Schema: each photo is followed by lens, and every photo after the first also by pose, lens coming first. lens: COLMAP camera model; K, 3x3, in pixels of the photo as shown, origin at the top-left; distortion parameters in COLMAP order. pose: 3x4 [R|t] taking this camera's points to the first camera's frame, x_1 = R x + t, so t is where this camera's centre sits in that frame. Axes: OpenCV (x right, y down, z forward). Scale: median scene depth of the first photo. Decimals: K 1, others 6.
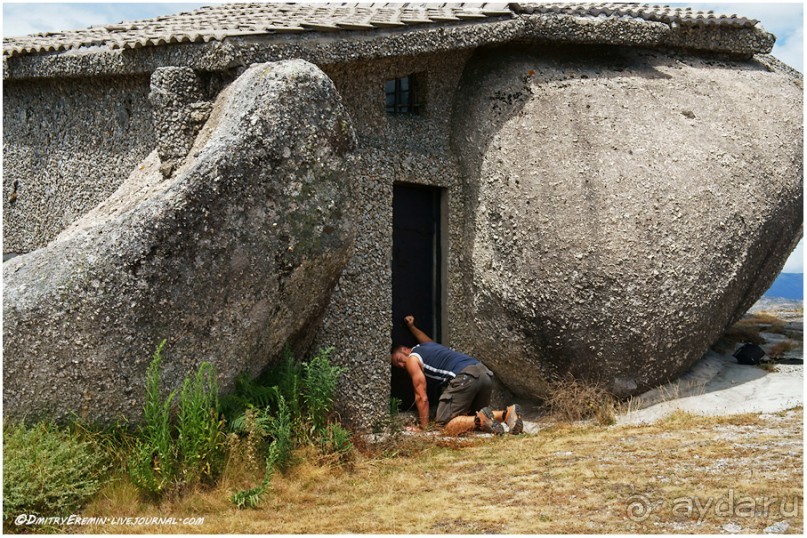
lens RADIAL K [[1385.2, 0, 417.4], [0, 1385.2, 270.0], [0, 0, 1]] dist [0.197725, 0.064643]
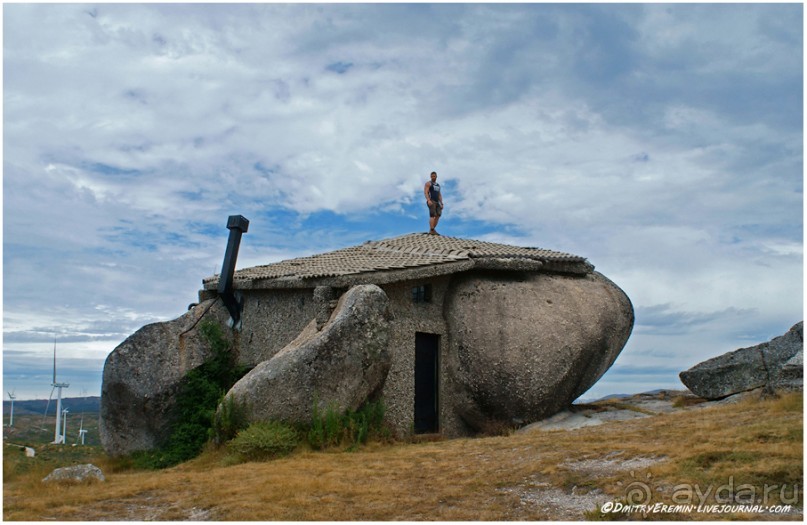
lens RADIAL K [[796.8, 0, 403.5], [0, 796.8, 262.5], [0, 0, 1]] dist [-0.121535, -0.000872]
pose [[0.998146, -0.008874, -0.060211, 0.047577], [-0.000382, 0.988381, -0.151997, 0.024680], [0.060860, 0.151738, 0.986545, -0.347038]]
